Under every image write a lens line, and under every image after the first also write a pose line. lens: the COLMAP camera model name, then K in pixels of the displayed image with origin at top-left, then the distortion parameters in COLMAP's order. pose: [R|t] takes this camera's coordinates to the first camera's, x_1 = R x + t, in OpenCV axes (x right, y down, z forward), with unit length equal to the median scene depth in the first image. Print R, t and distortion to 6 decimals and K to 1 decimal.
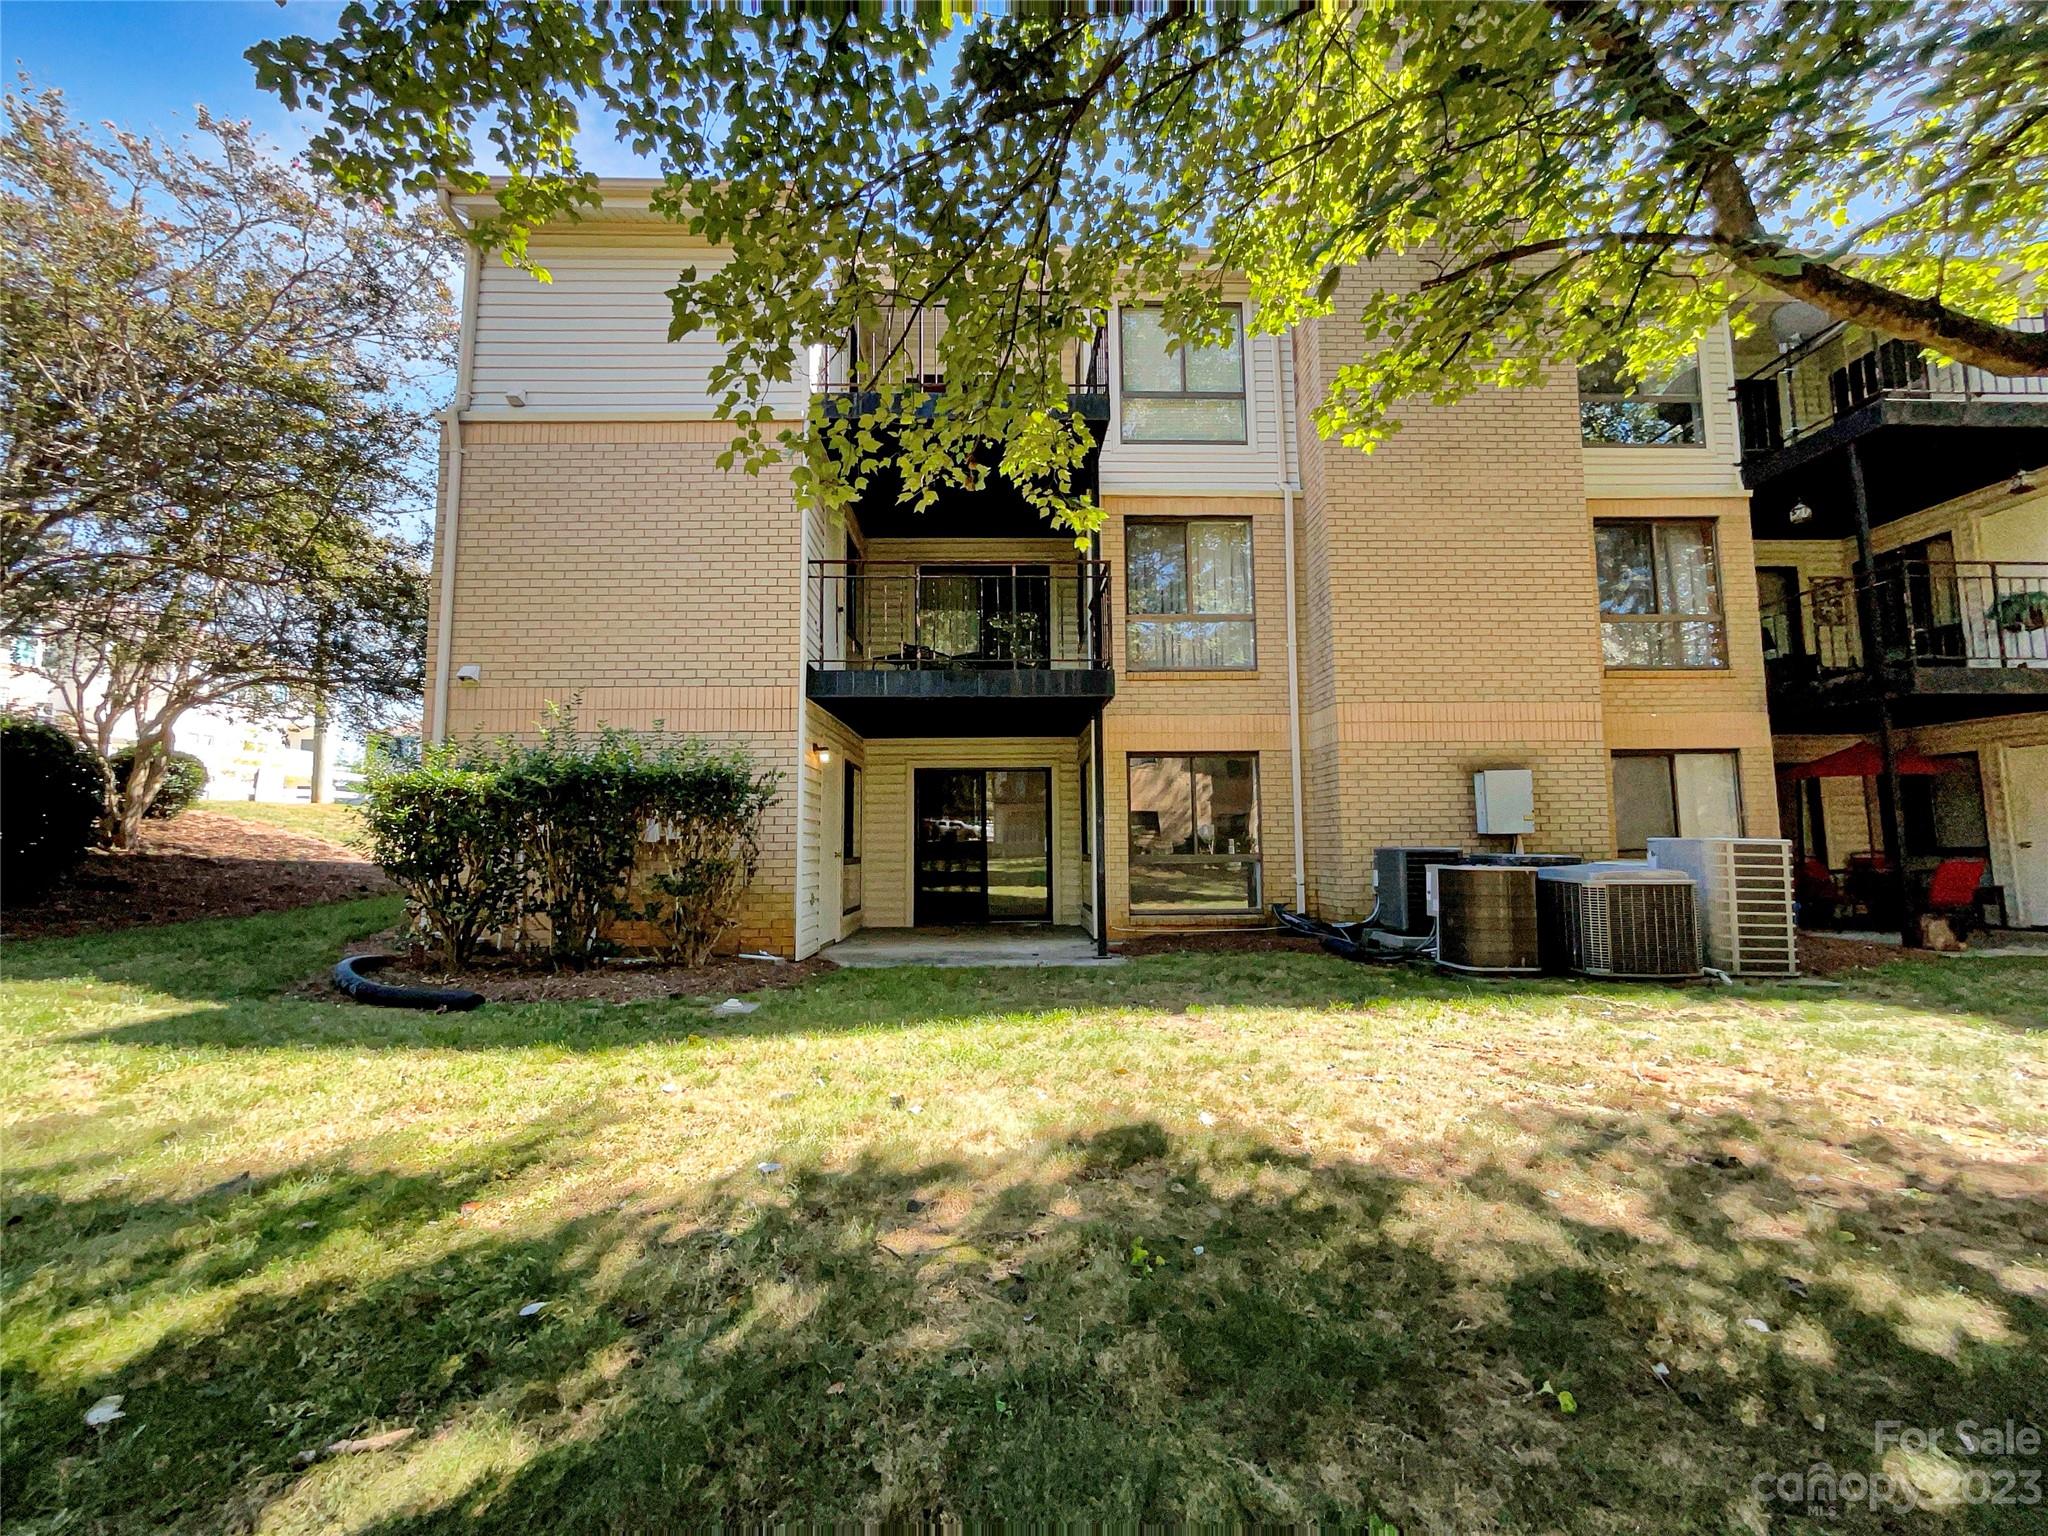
lens RADIAL K [[825.4, 0, 1024.0], [0, 825.4, 768.0], [0, 0, 1]] dist [-0.003407, -0.000223]
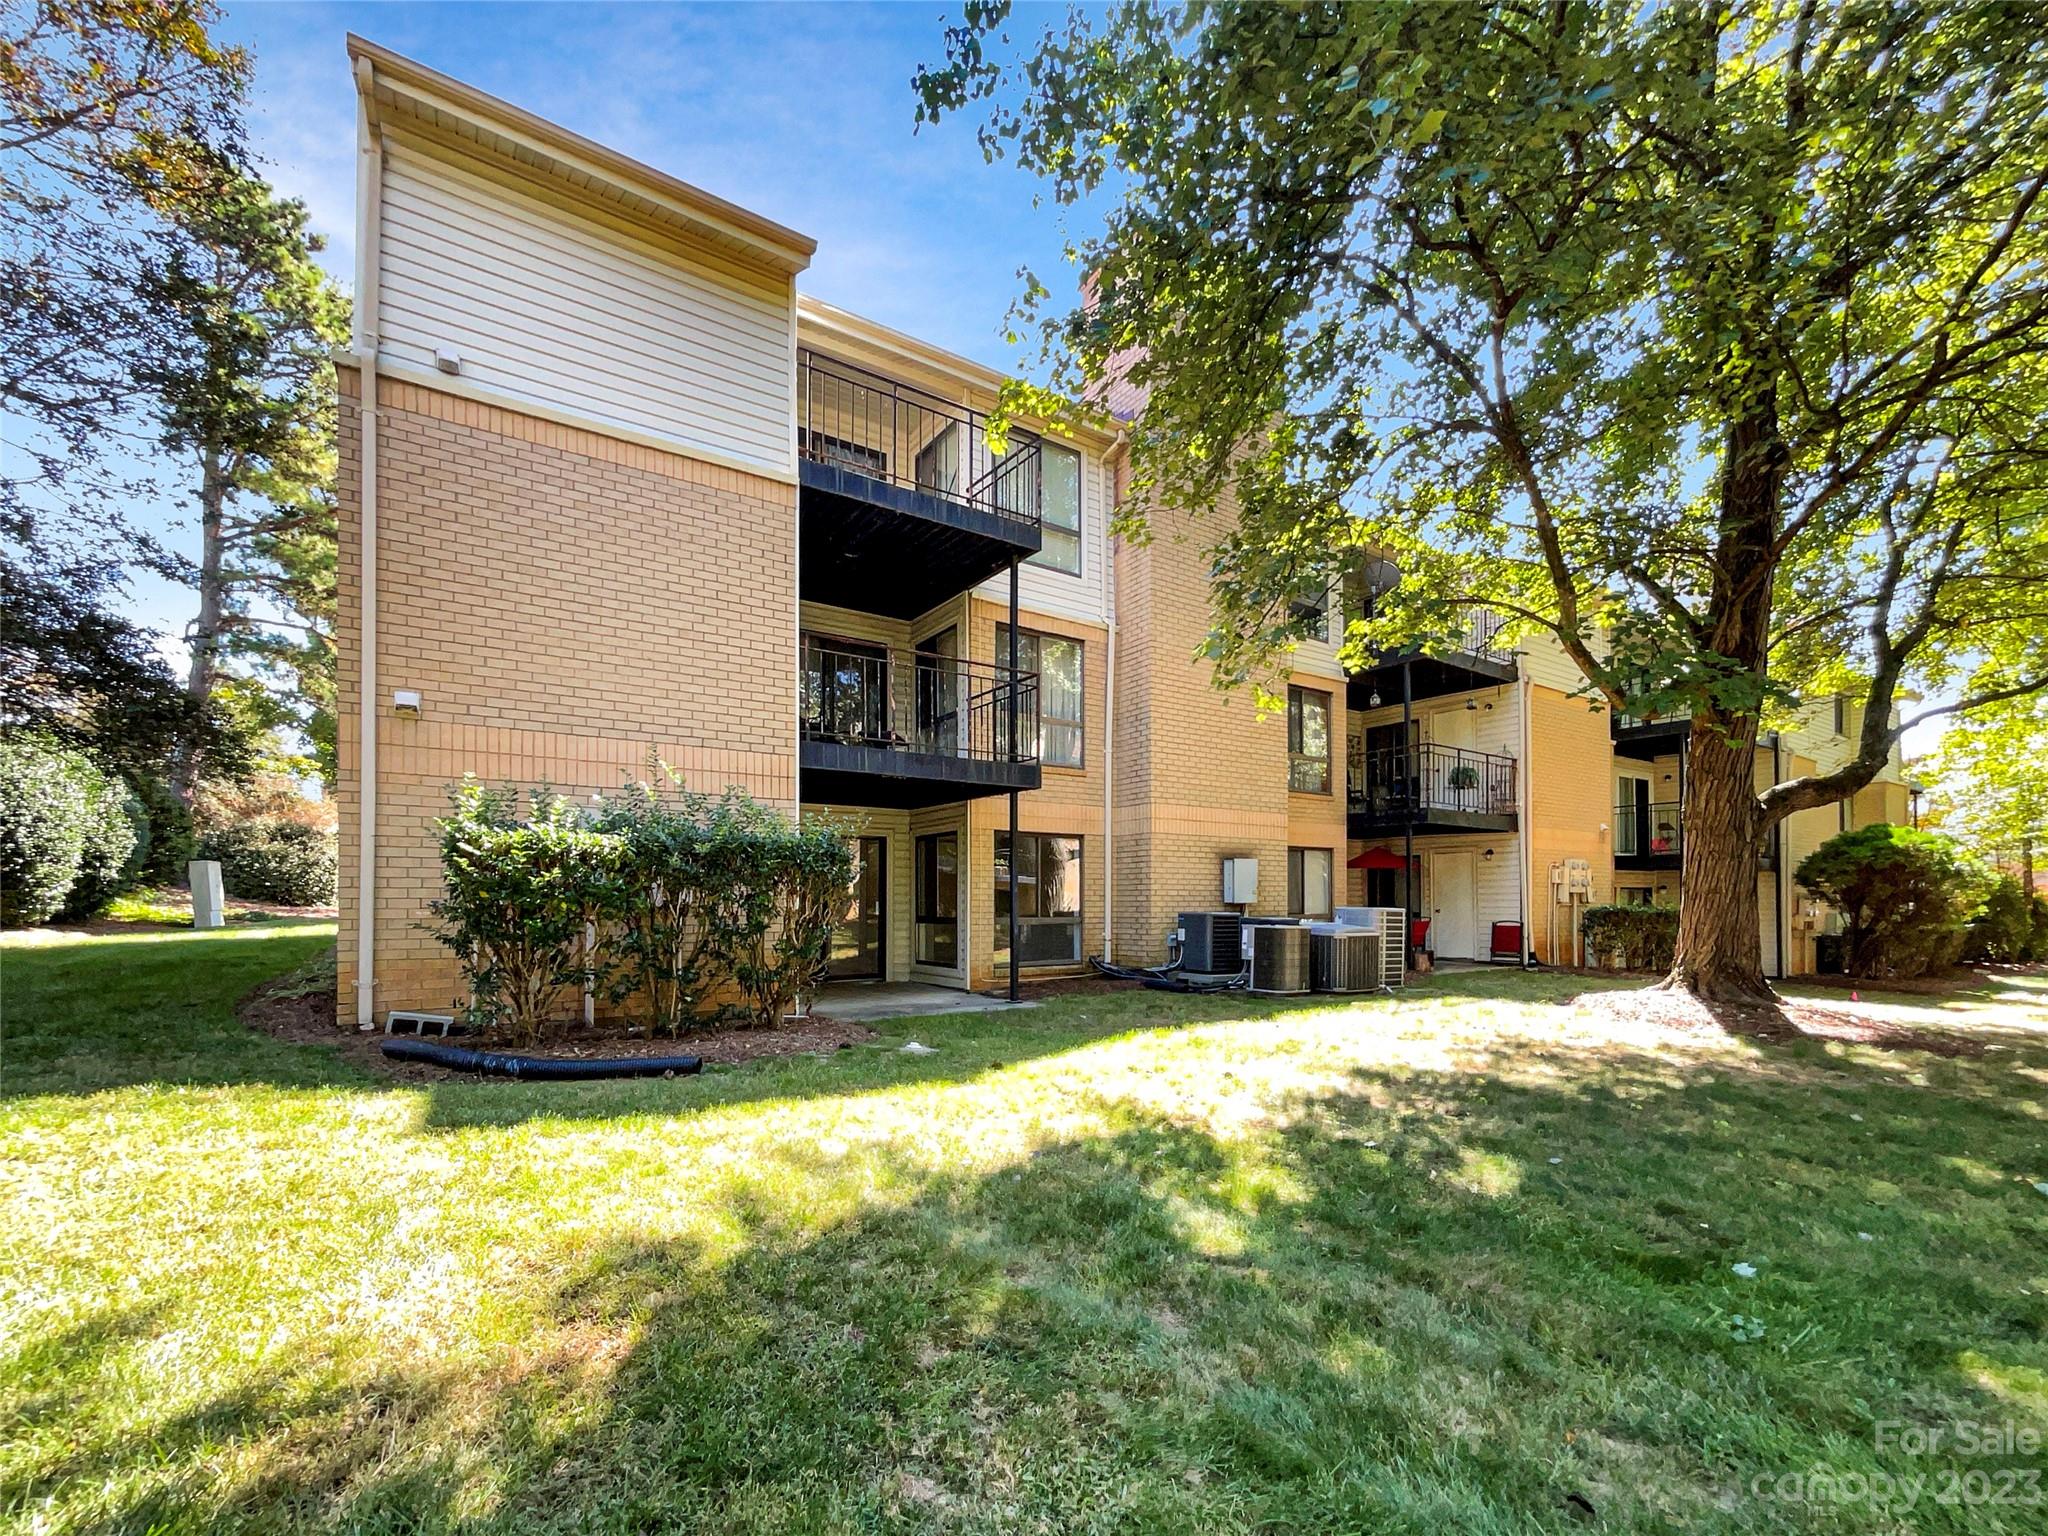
lens RADIAL K [[874.5, 0, 1024.7], [0, 874.5, 900.9], [0, 0, 1]] dist [-0.000931, -0.000131]
pose [[0.838056, 0.006774, 0.545541, -0.583582], [-0.055667, 0.995766, 0.073150, -0.015038], [-0.542736, -0.091672, 0.834885, -0.071850]]
